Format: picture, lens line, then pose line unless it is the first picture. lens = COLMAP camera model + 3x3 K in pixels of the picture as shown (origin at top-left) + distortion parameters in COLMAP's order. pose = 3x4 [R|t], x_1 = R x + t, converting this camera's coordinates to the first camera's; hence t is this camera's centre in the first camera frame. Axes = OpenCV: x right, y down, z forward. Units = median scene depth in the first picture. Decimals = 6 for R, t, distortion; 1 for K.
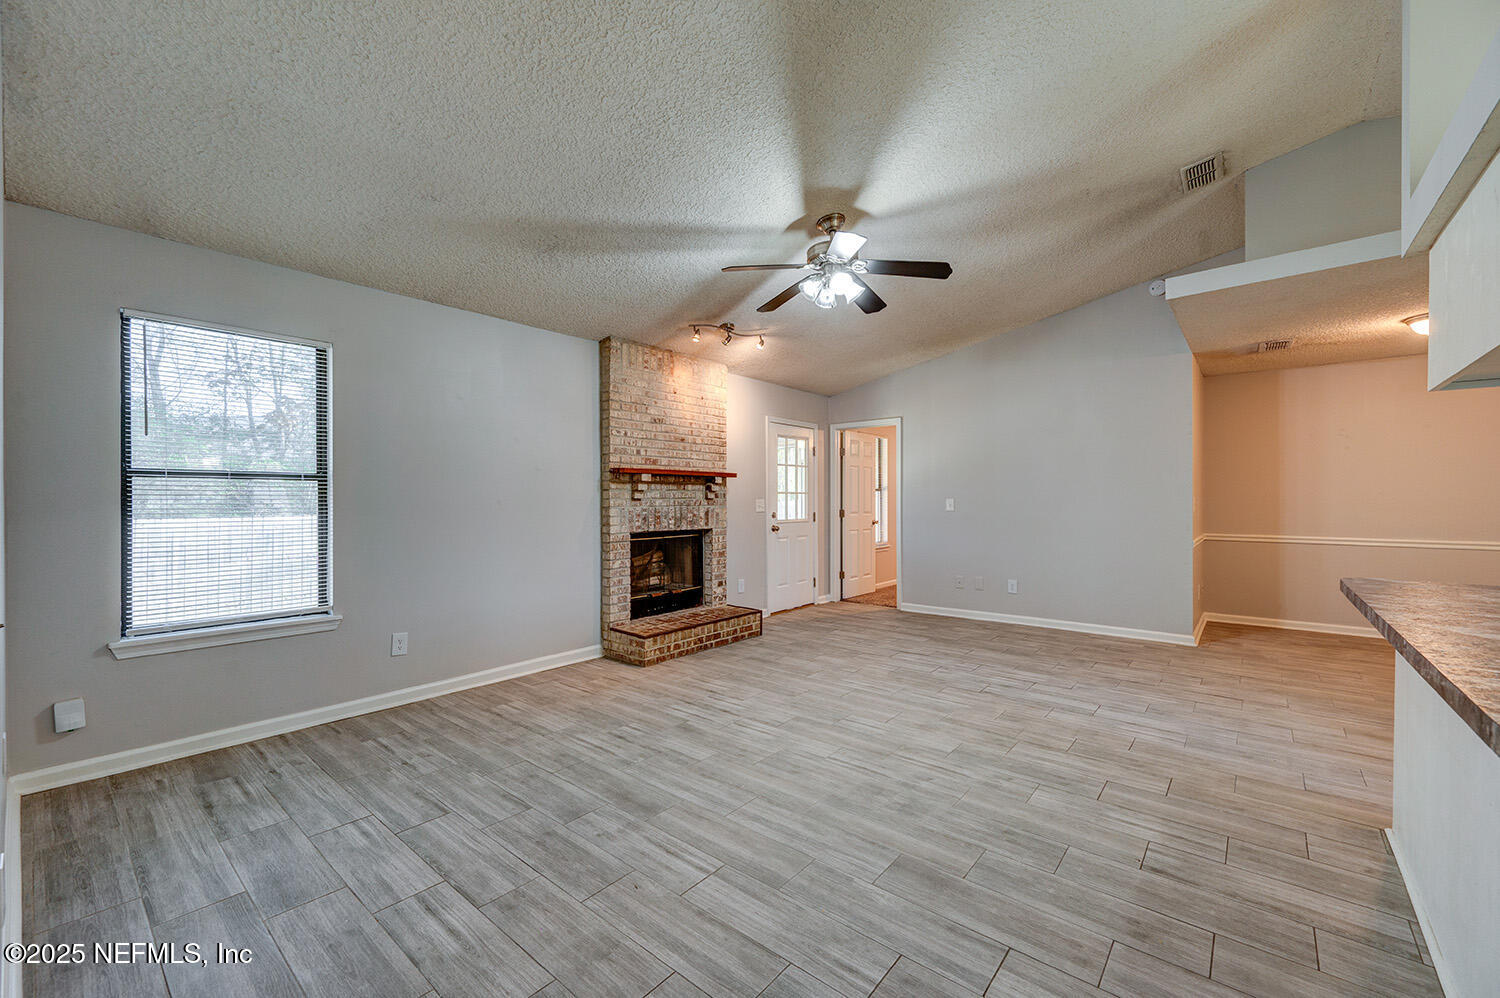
lens RADIAL K [[596.4, 0, 773.4], [0, 596.4, 497.5], [0, 0, 1]] dist [-0.000391, 0.000256]
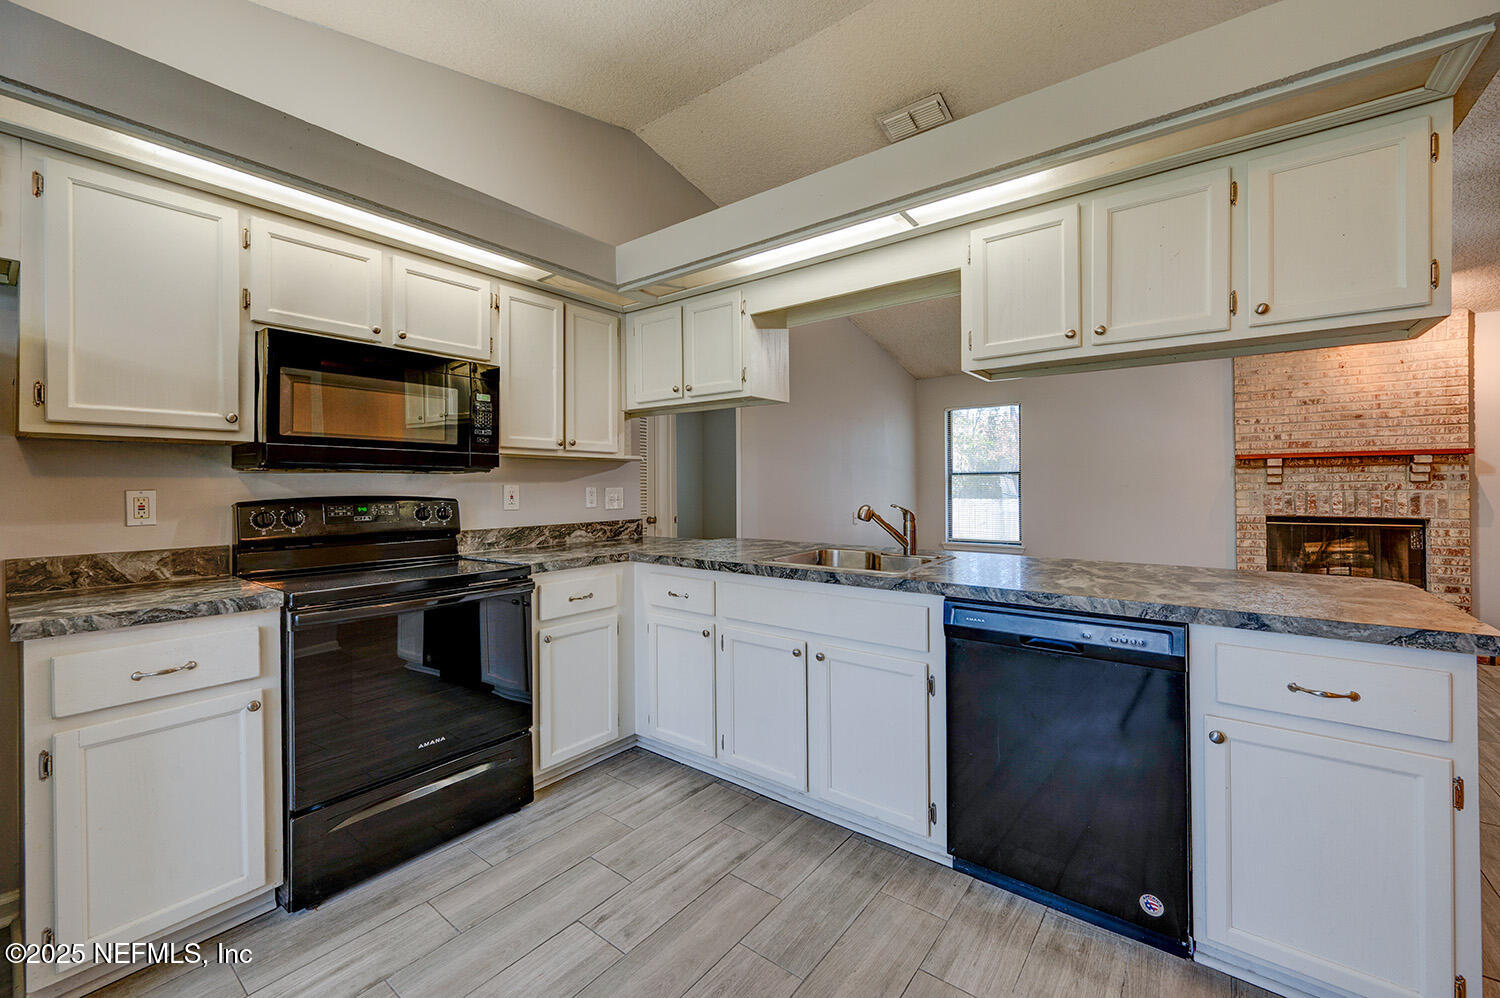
lens RADIAL K [[596.4, 0, 764.4], [0, 596.4, 488.0], [0, 0, 1]] dist [-0.000391, 0.000256]
pose [[0.026654, 0.000768, -0.999644, 1.105868], [0.005236, 0.999986, 0.000908, 0.008255], [0.999631, -0.005258, 0.026649, 0.128149]]
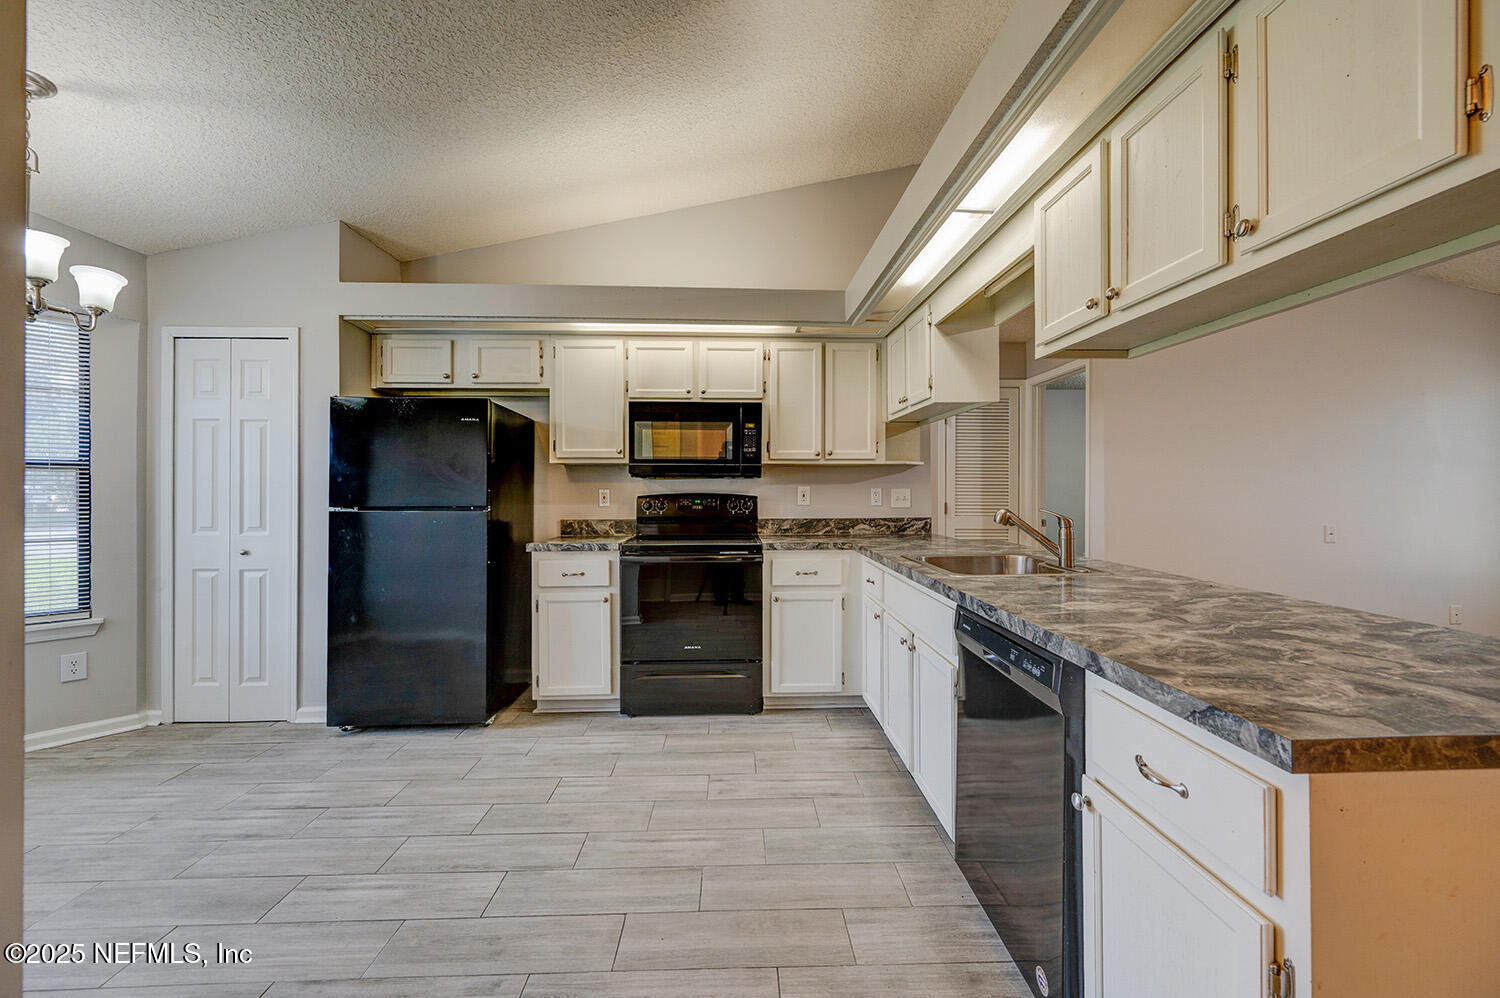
lens RADIAL K [[596.4, 0, 762.4], [0, 596.4, 497.7], [0, 0, 1]] dist [-0.000391, 0.000256]
pose [[-0.746451, 0.008100, -0.665391, 1.054949], [-0.000713, 0.999916, 0.012972, 0.009457], [0.665440, 0.010157, -0.746382, 0.559760]]
